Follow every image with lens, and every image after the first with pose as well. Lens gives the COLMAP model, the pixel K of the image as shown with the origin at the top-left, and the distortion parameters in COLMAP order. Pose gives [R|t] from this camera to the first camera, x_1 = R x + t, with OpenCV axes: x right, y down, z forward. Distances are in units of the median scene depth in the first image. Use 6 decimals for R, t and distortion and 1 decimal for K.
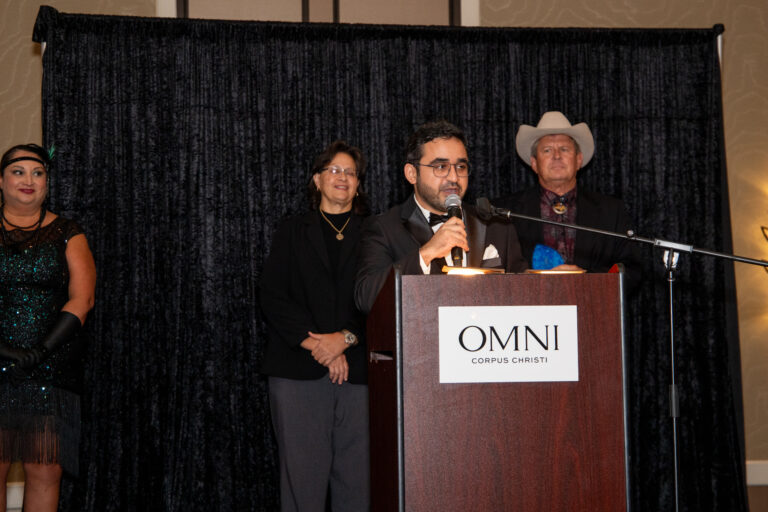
lens RADIAL K [[1635.9, 0, 413.2], [0, 1635.9, 239.0], [0, 0, 1]] dist [0.227468, 0.000000]
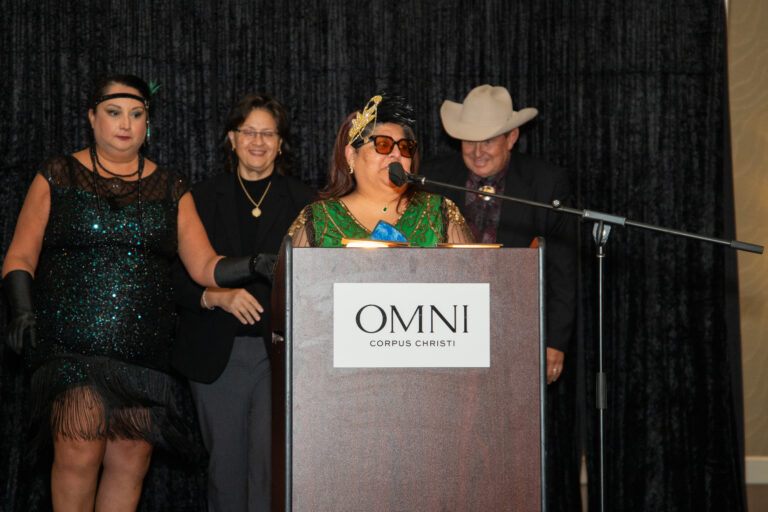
lens RADIAL K [[1804.4, 0, 381.4], [0, 1804.4, 257.7], [0, 0, 1]] dist [0.350112, 0.000000]
pose [[0.998683, 0.011035, -0.050103, 0.055379], [-0.009533, 0.999501, 0.030108, -0.001742], [0.050410, -0.029591, 0.998290, 0.004892]]
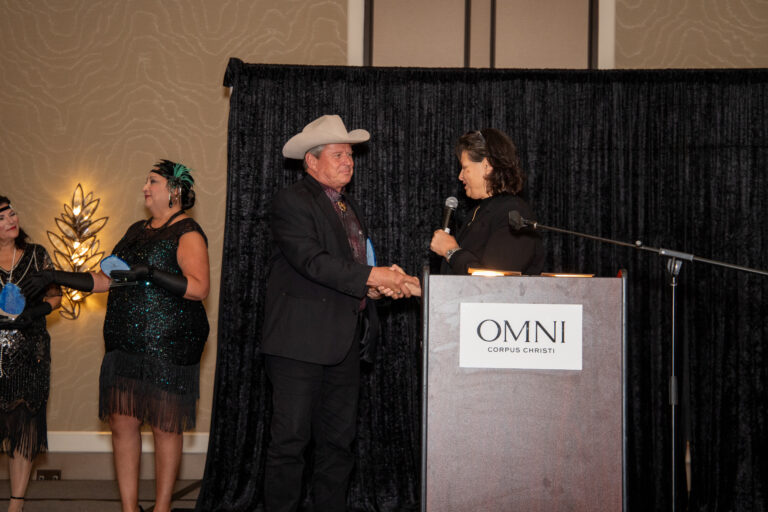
lens RADIAL K [[1313.8, 0, 383.0], [0, 1313.8, 259.0], [0, 0, 1]] dist [0.169204, 0.000000]
pose [[0.980560, 0.018558, -0.195339, 0.087951], [-0.017081, 0.999811, 0.009241, 0.001271], [0.195474, -0.005725, 0.980692, 0.036416]]
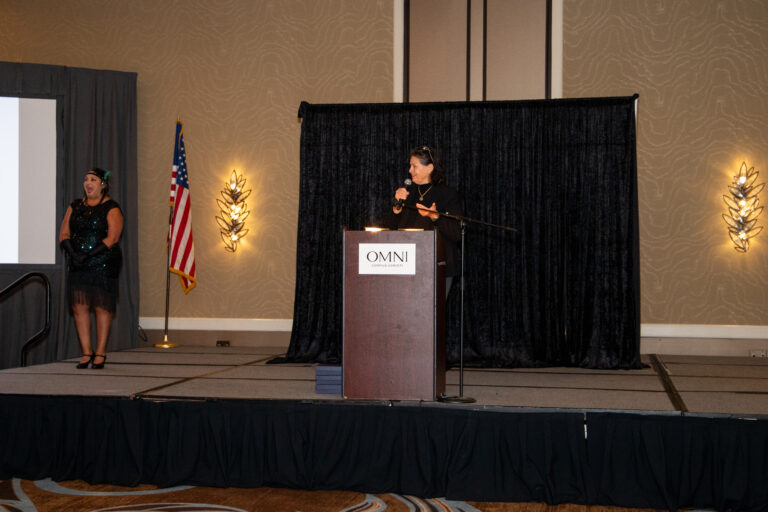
lens RADIAL K [[1114.6, 0, 362.7], [0, 1114.6, 269.6], [0, 0, 1]] dist [0.054632, 0.000000]
pose [[0.931601, 0.020427, -0.362907, 0.388392], [0.007804, 0.997066, 0.076153, -0.029685], [0.363398, -0.073777, 0.928708, -0.355945]]
